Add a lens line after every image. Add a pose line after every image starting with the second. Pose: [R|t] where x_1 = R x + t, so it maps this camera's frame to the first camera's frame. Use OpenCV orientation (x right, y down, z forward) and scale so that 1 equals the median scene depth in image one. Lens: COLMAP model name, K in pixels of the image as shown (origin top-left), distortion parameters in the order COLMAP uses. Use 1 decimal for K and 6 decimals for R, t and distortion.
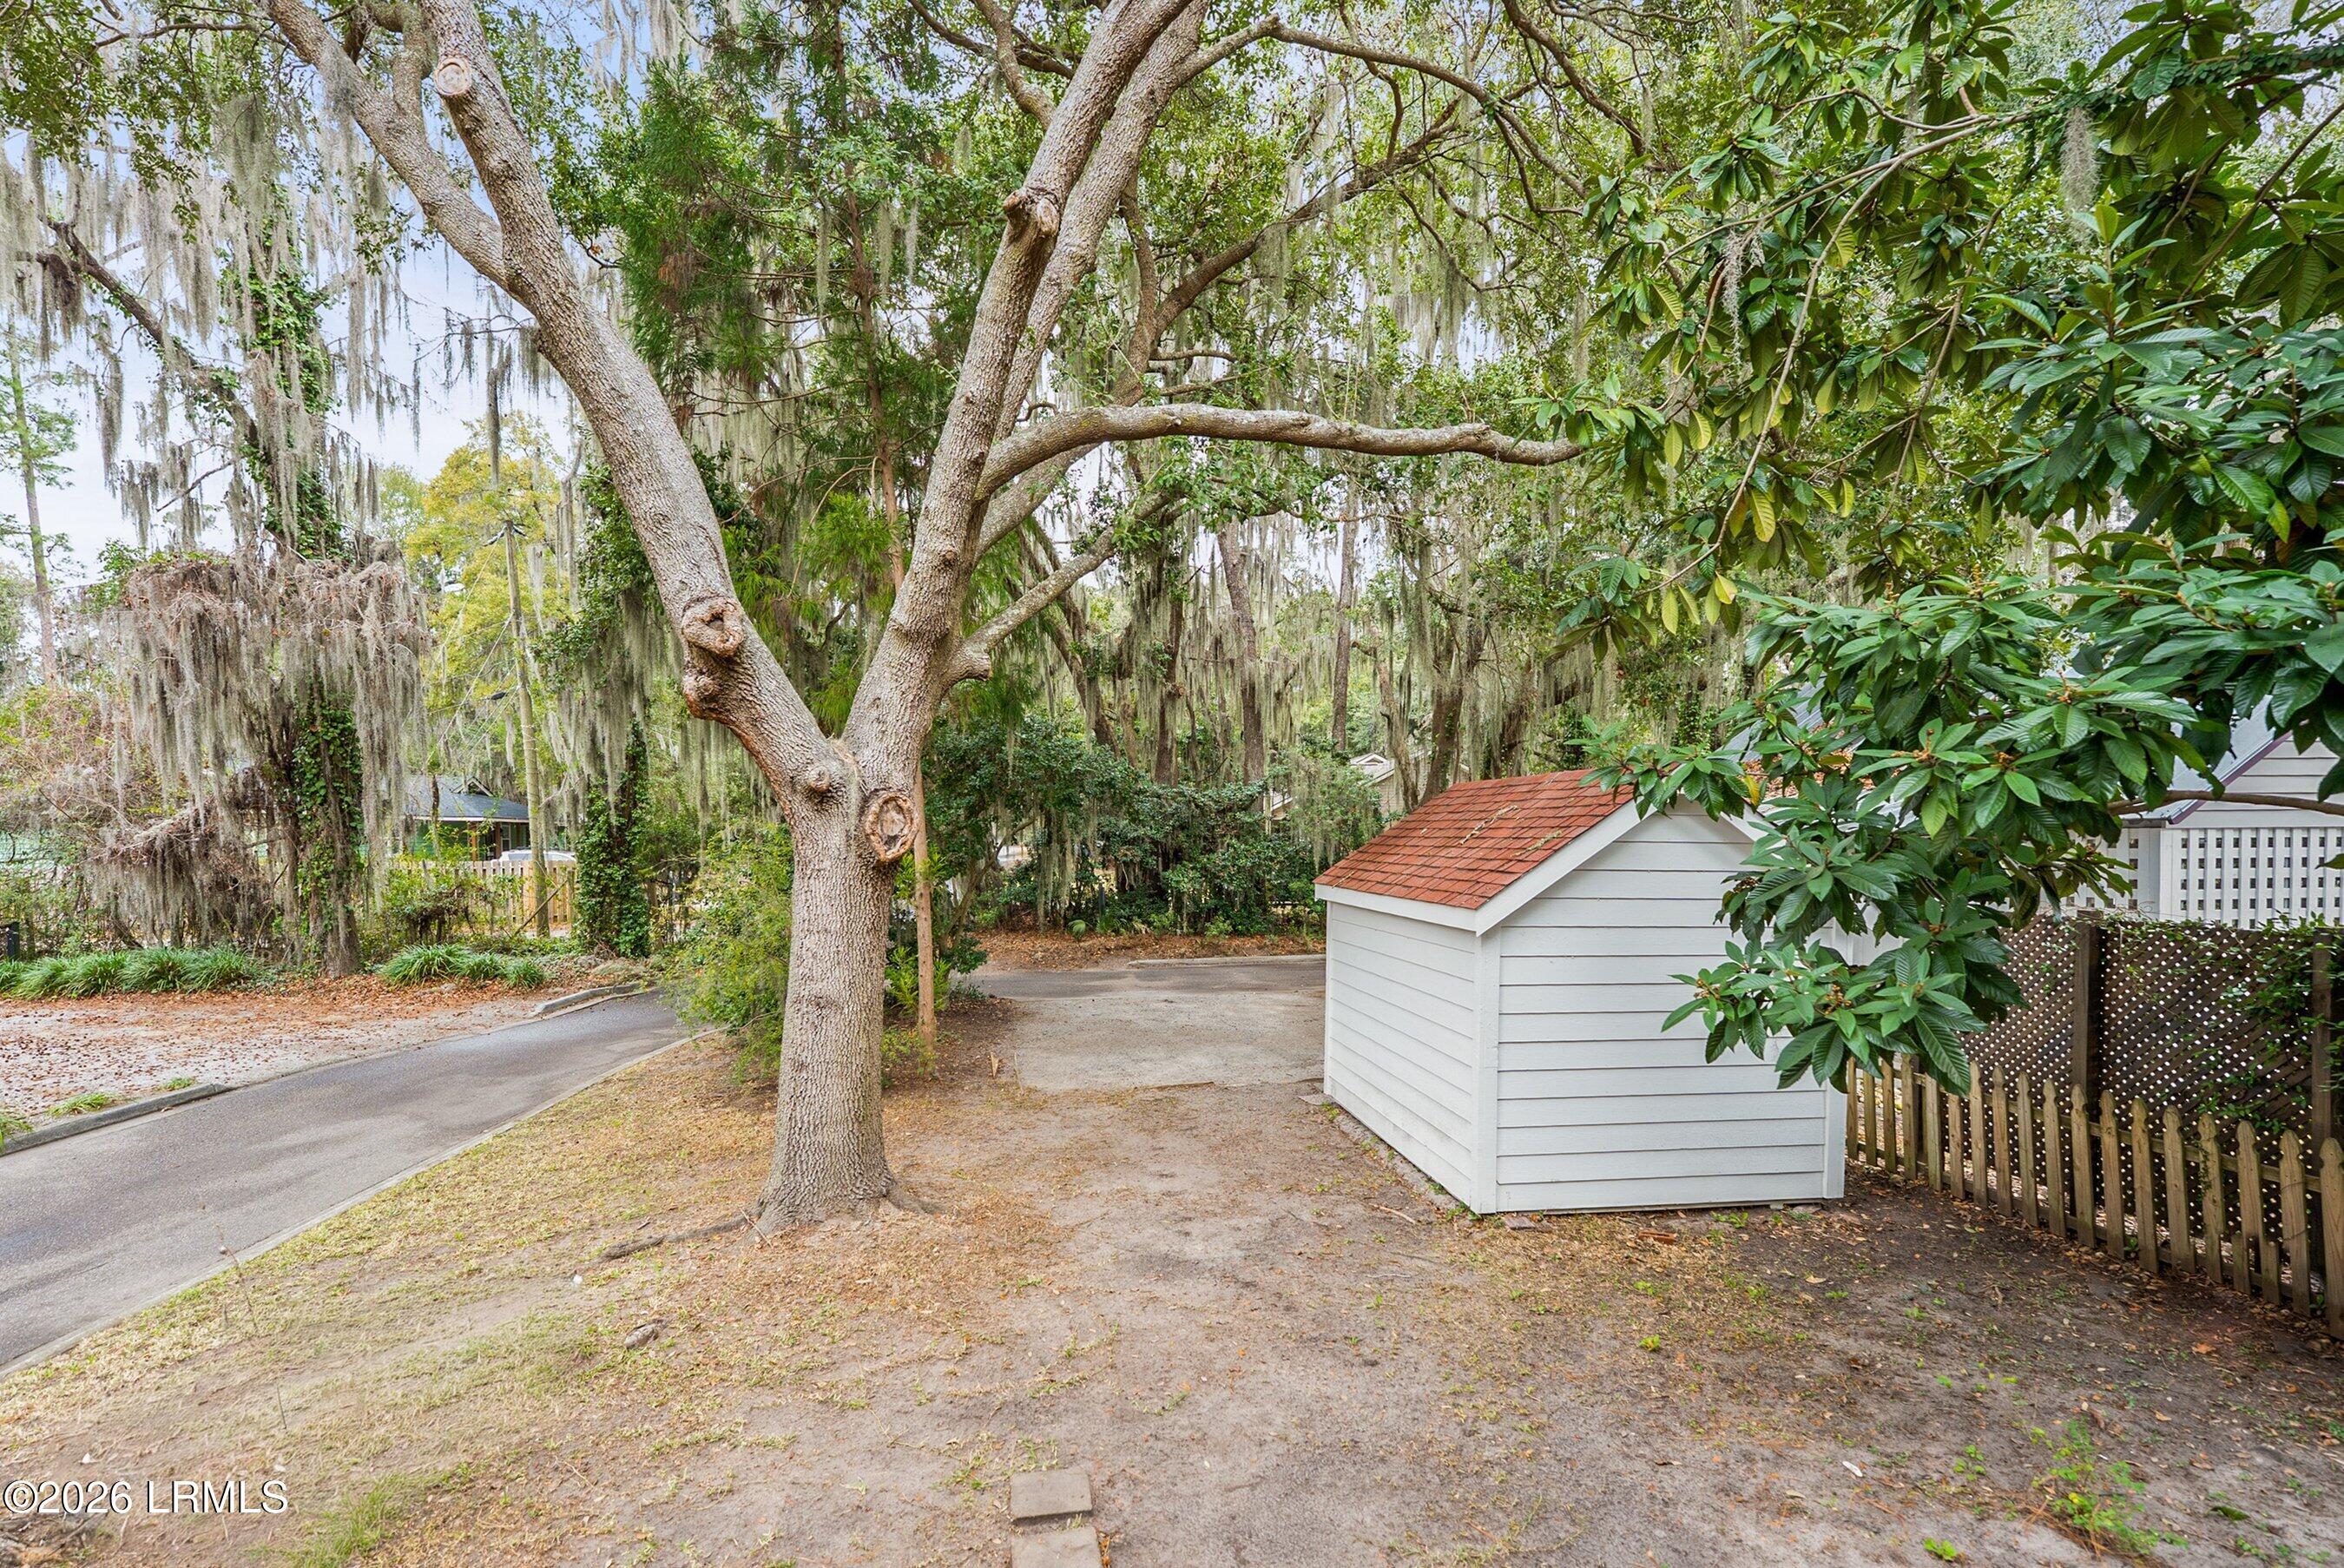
lens RADIAL K [[1057.2, 0, 1144.8], [0, 1057.2, 881.0], [0, 0, 1]] dist [-0.003320, 0.000130]
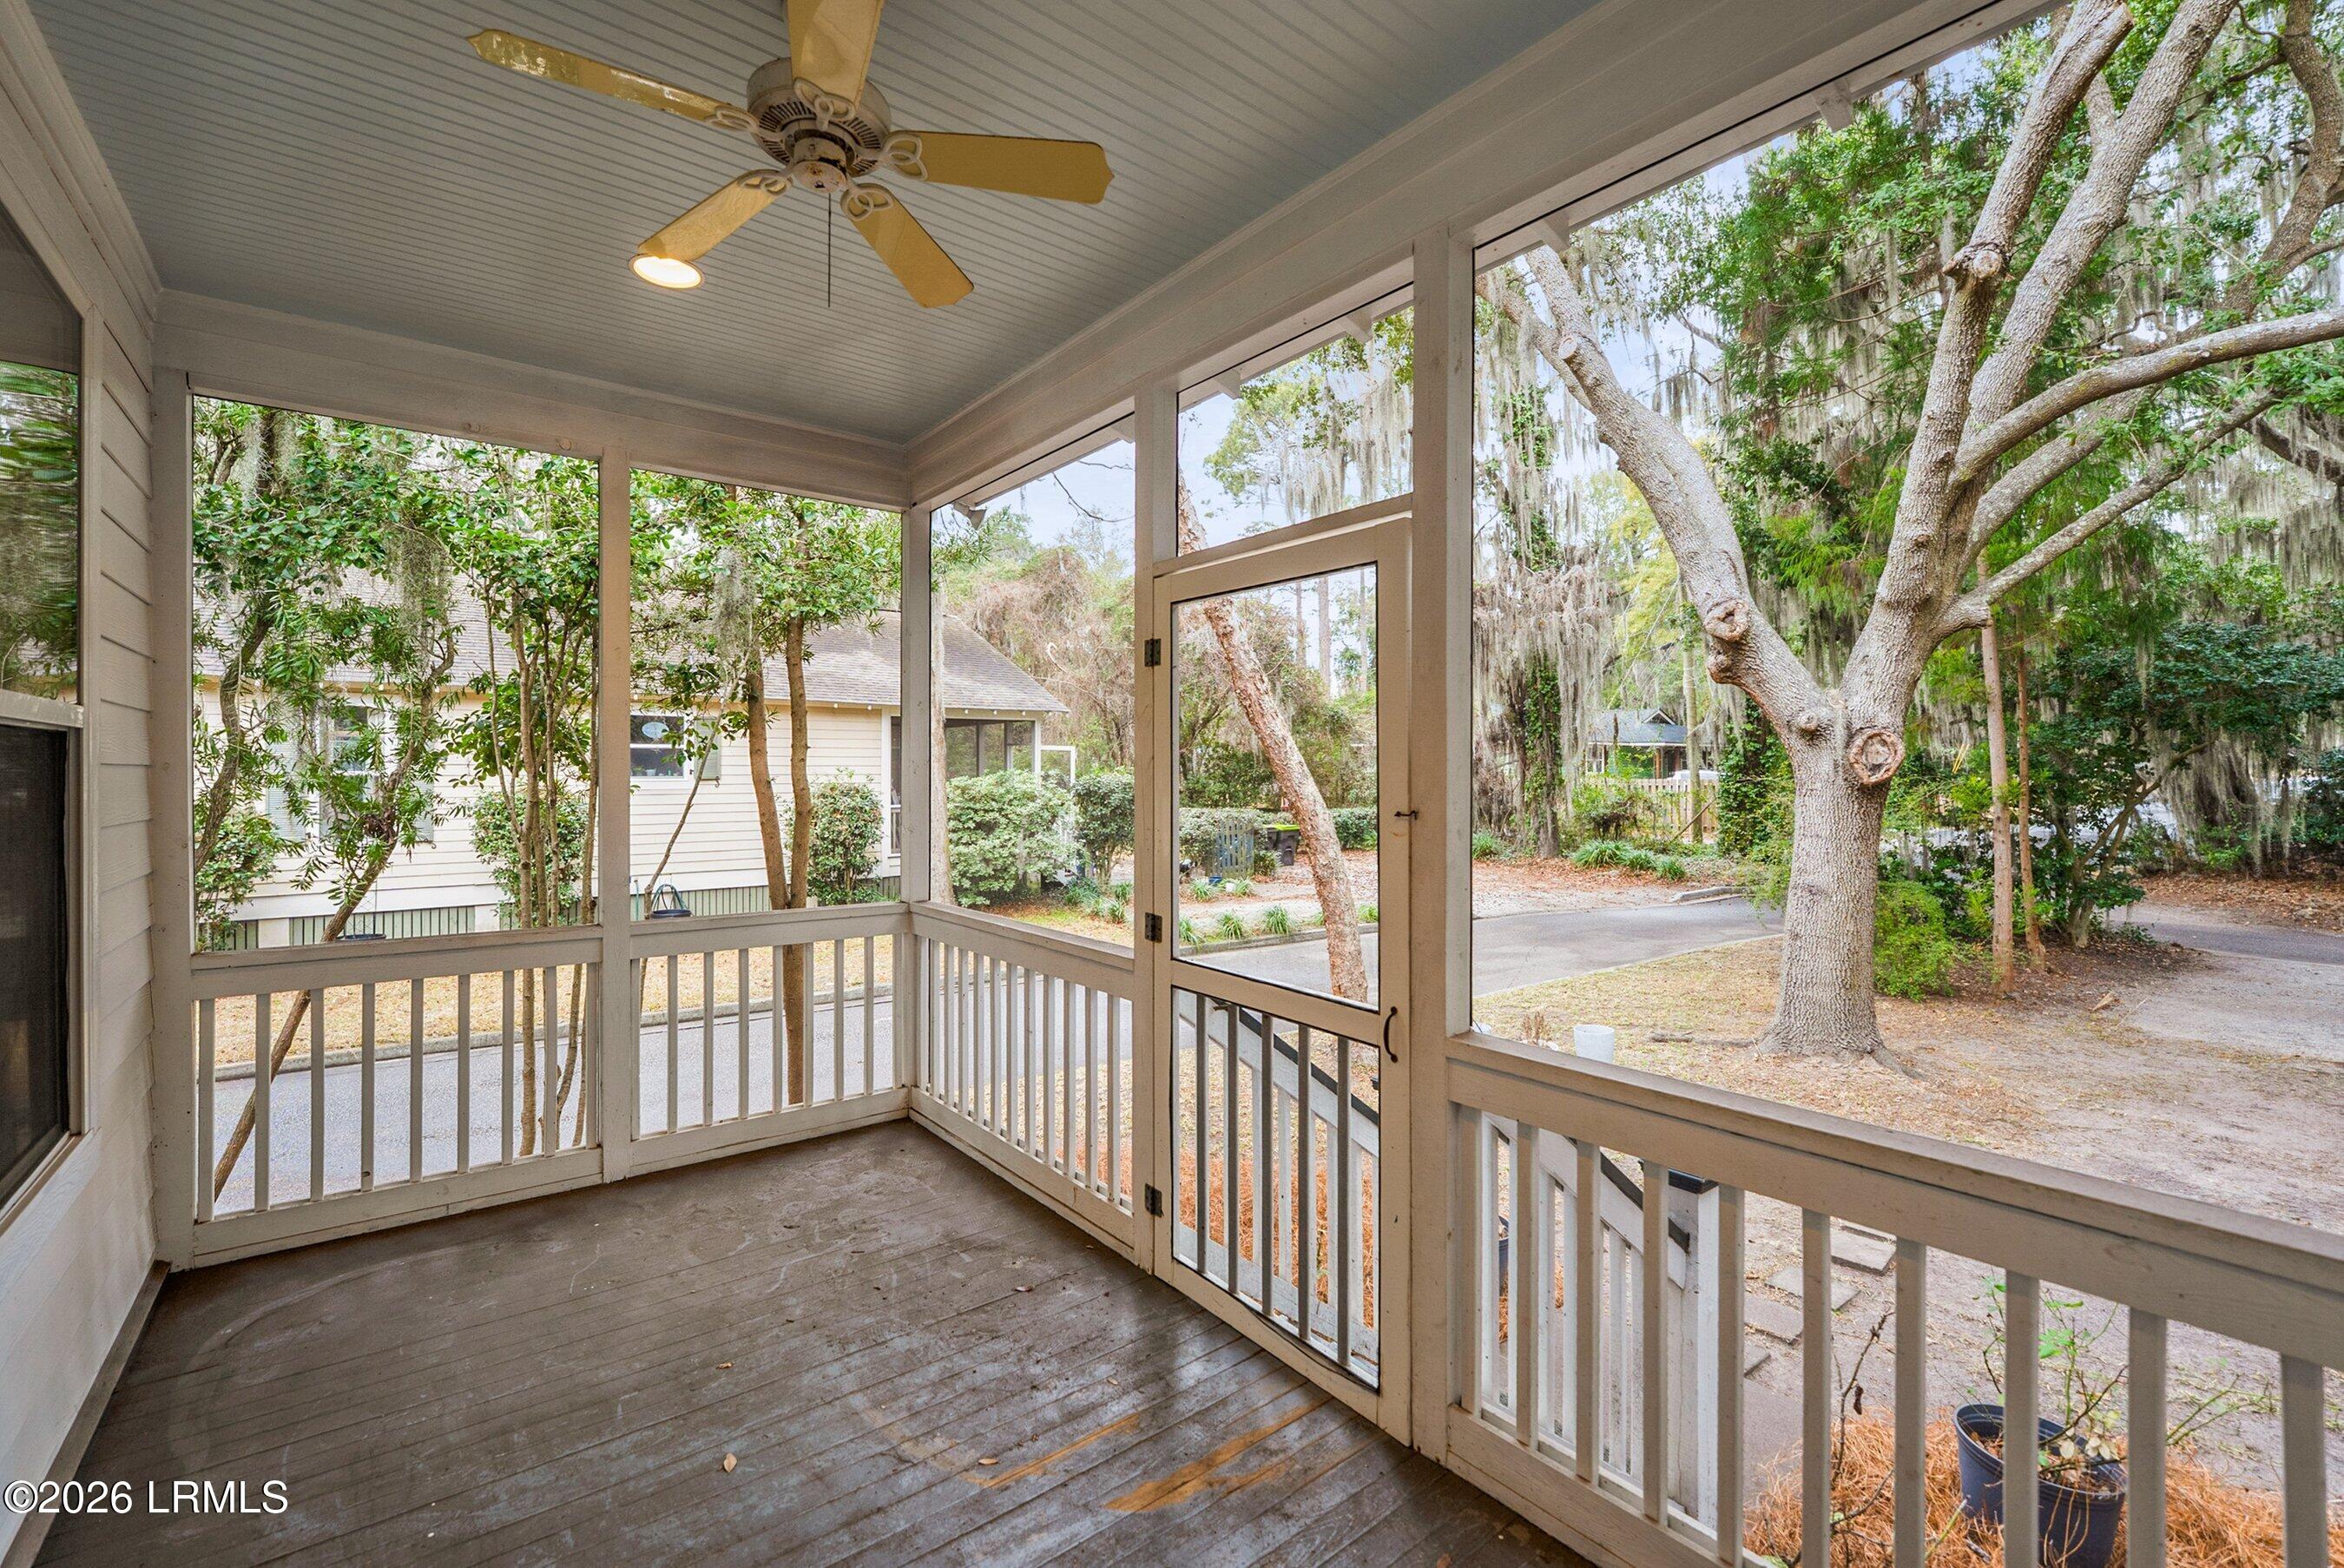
lens RADIAL K [[1020.9, 0, 1170.7], [0, 1020.9, 749.3], [0, 0, 1]] dist [-0.000844, 0.000000]
pose [[0.512000, -0.008732, -0.858941, 0.171668], [-0.033317, 0.998994, -0.030015, 0.001913], [0.858339, 0.043985, 0.511194, -0.157503]]
